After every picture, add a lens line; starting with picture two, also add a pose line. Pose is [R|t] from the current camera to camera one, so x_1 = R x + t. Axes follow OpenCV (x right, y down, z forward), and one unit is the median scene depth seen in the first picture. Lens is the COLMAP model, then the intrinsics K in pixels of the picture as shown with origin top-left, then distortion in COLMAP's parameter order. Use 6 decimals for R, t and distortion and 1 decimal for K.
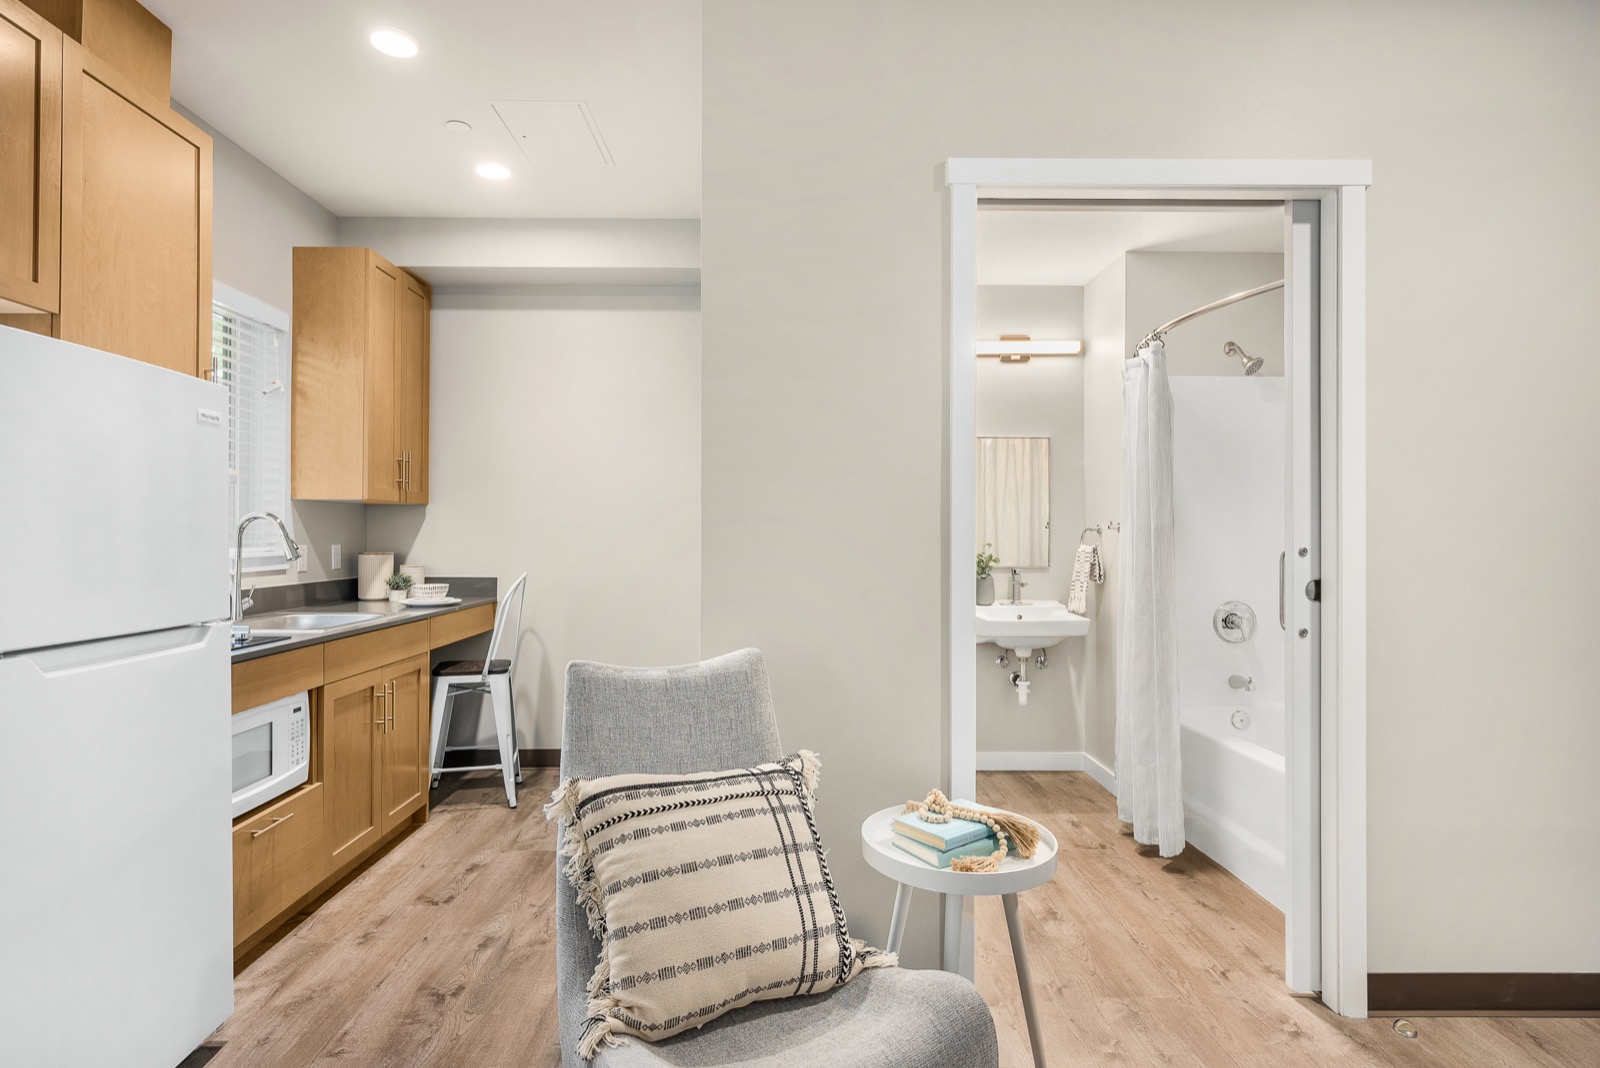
lens RADIAL K [[825.6, 0, 798.3], [0, 825.6, 530.4], [0, 0, 1]] dist [-0.003554, -0.000689]
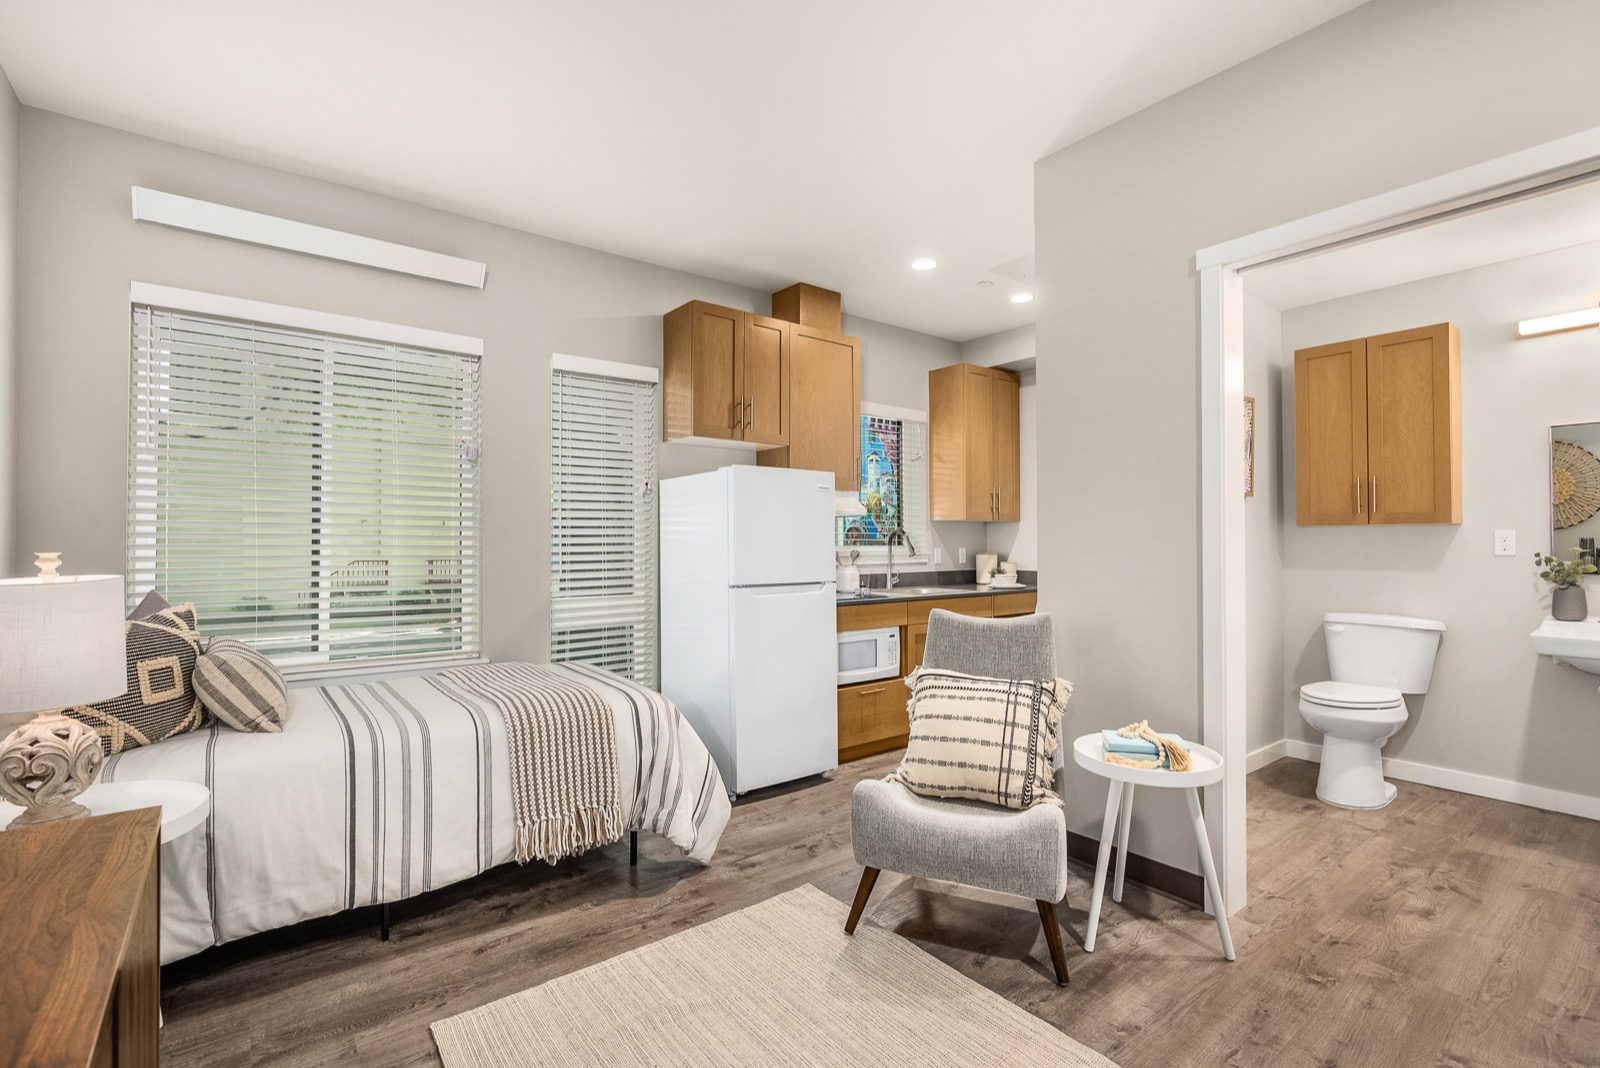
lens RADIAL K [[723.5, 0, 783.4], [0, 723.5, 528.2], [0, 0, 1]] dist [-0.011976, 0.002037]
pose [[0.590162, -0.018540, -0.807072, 0.393033], [0.006965, 0.999816, -0.017874, 0.001865], [0.807255, 0.004927, 0.590182, -0.110862]]
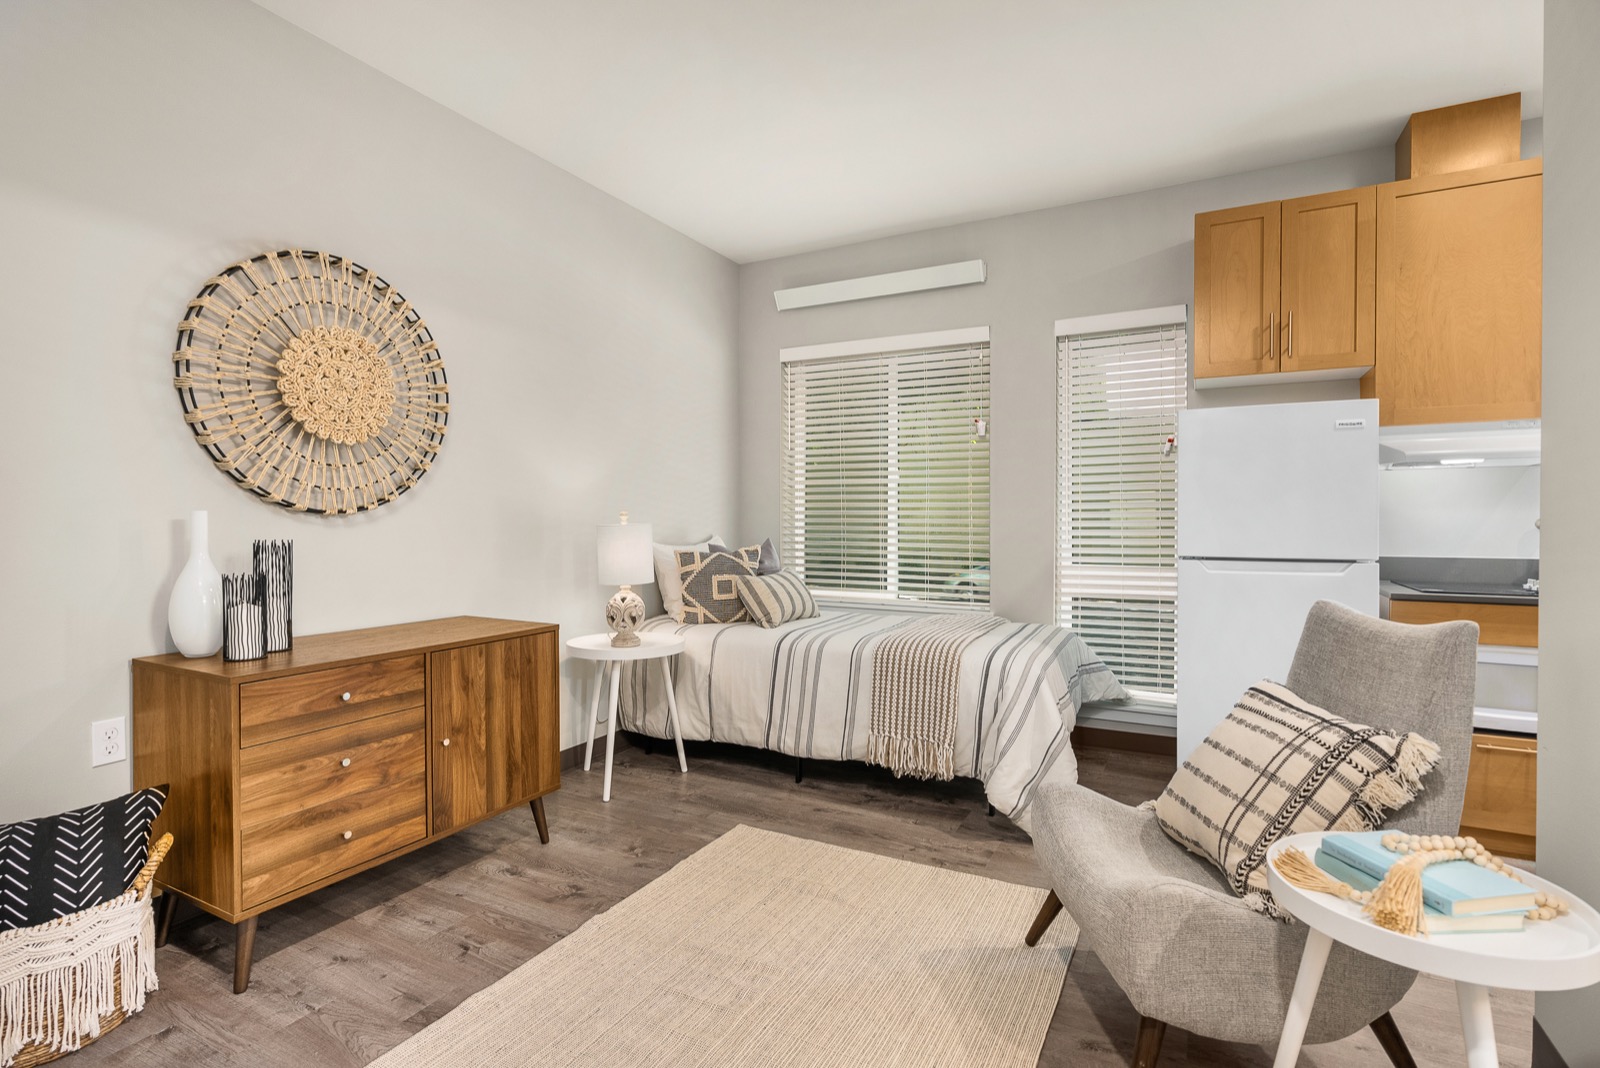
lens RADIAL K [[752.0, 0, 805.2], [0, 752.0, 521.5], [0, 0, 1]] dist [-0.005033, 0.000689]
pose [[-0.472028, 0.000142, -0.881583, 0.493836], [0.003832, 0.999991, -0.001891, 0.019961], [0.881575, -0.004271, -0.472024, 0.394109]]
